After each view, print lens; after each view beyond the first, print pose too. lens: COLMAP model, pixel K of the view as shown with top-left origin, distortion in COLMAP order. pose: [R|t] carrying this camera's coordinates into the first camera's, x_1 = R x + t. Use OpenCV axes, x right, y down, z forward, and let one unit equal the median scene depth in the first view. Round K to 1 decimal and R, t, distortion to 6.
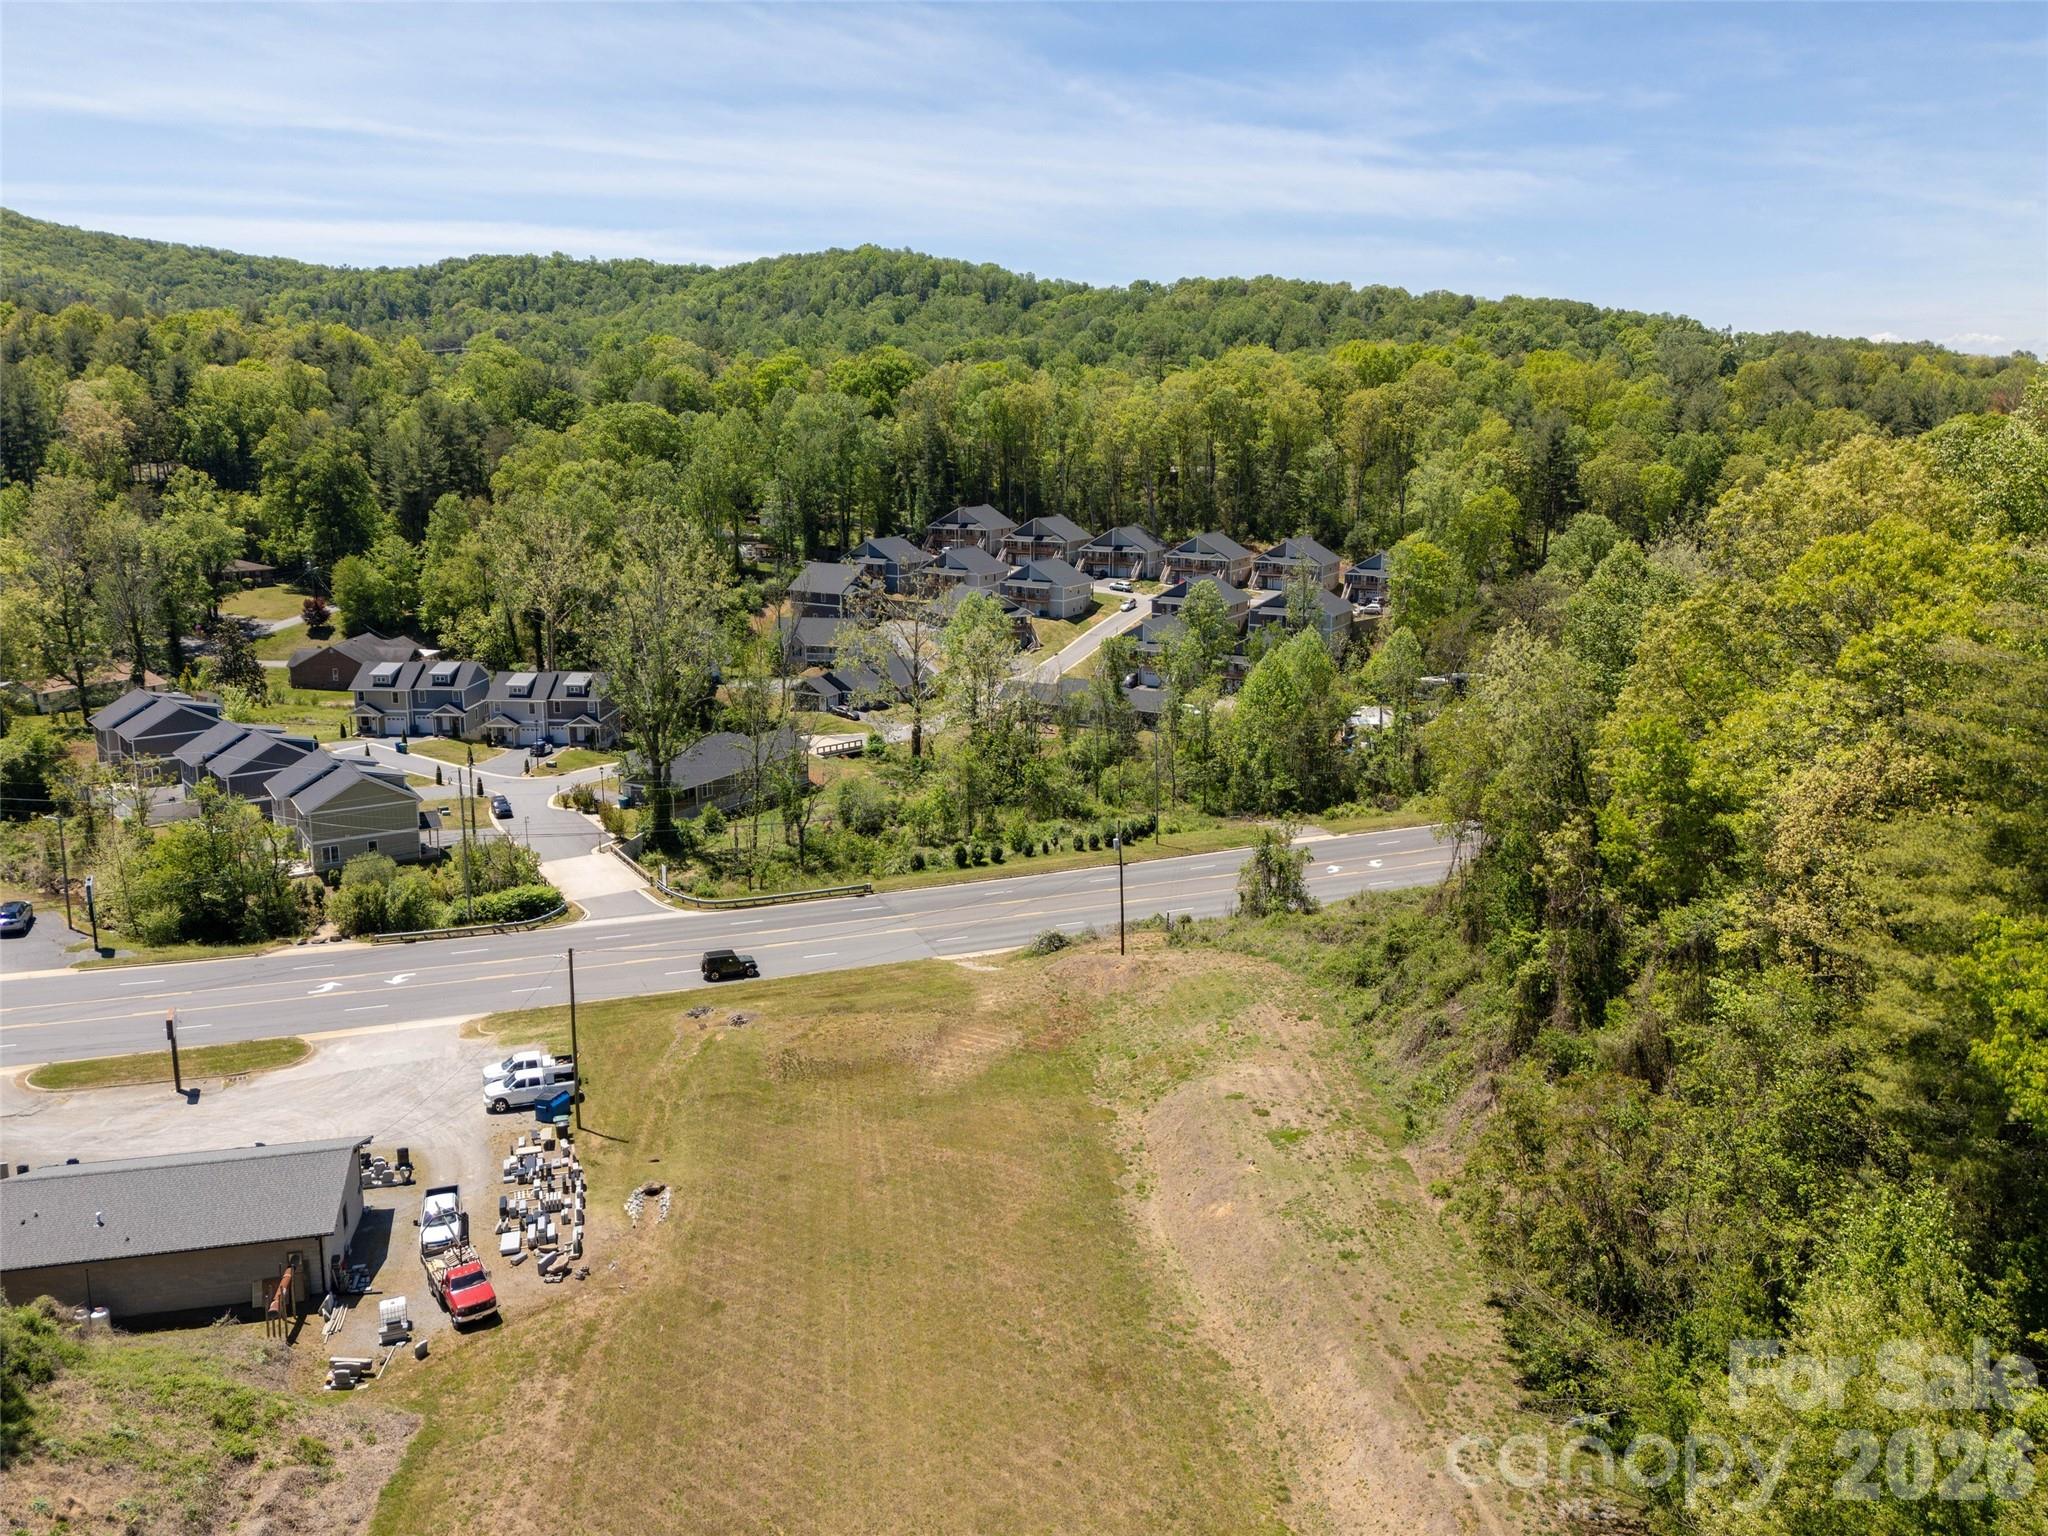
lens RADIAL K [[1523.9, 0, 1026.8], [0, 1523.9, 743.5], [0, 0, 1]] dist [0.058742, -0.054572]
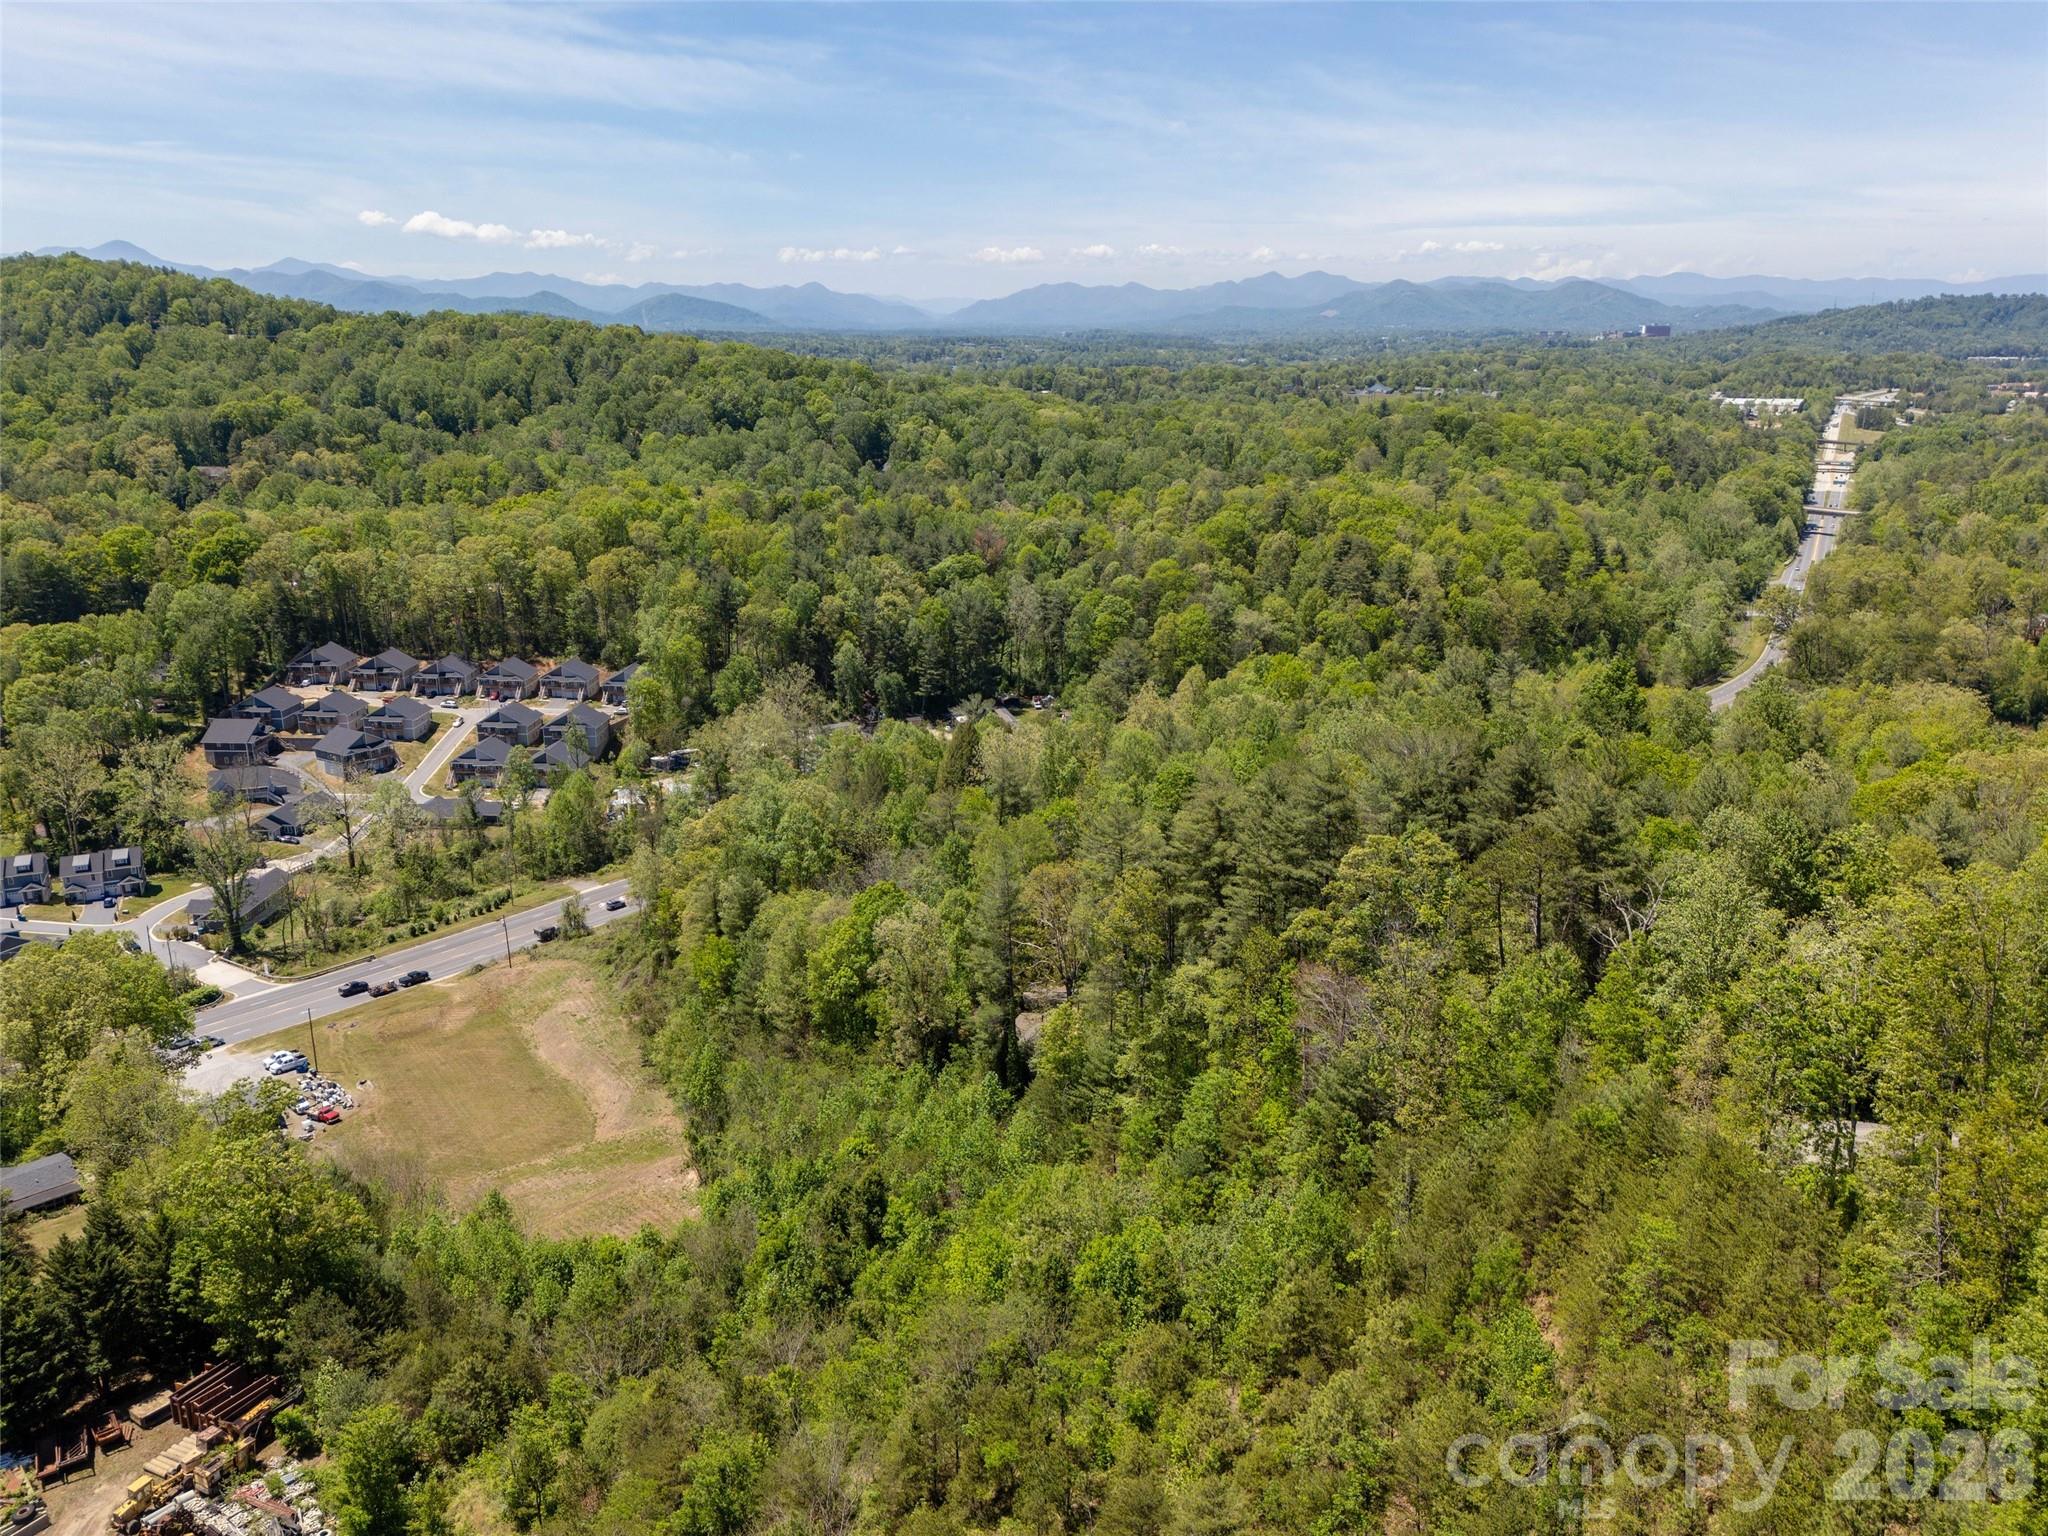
lens RADIAL K [[1523.9, 0, 1026.8], [0, 1523.9, 743.5], [0, 0, 1]] dist [0.058742, -0.054572]
pose [[0.896916, -0.124105, 0.424428, -0.082473], [0.104003, 0.992089, 0.070310, -0.129223], [-0.429796, -0.018920, 0.902728, -0.662427]]
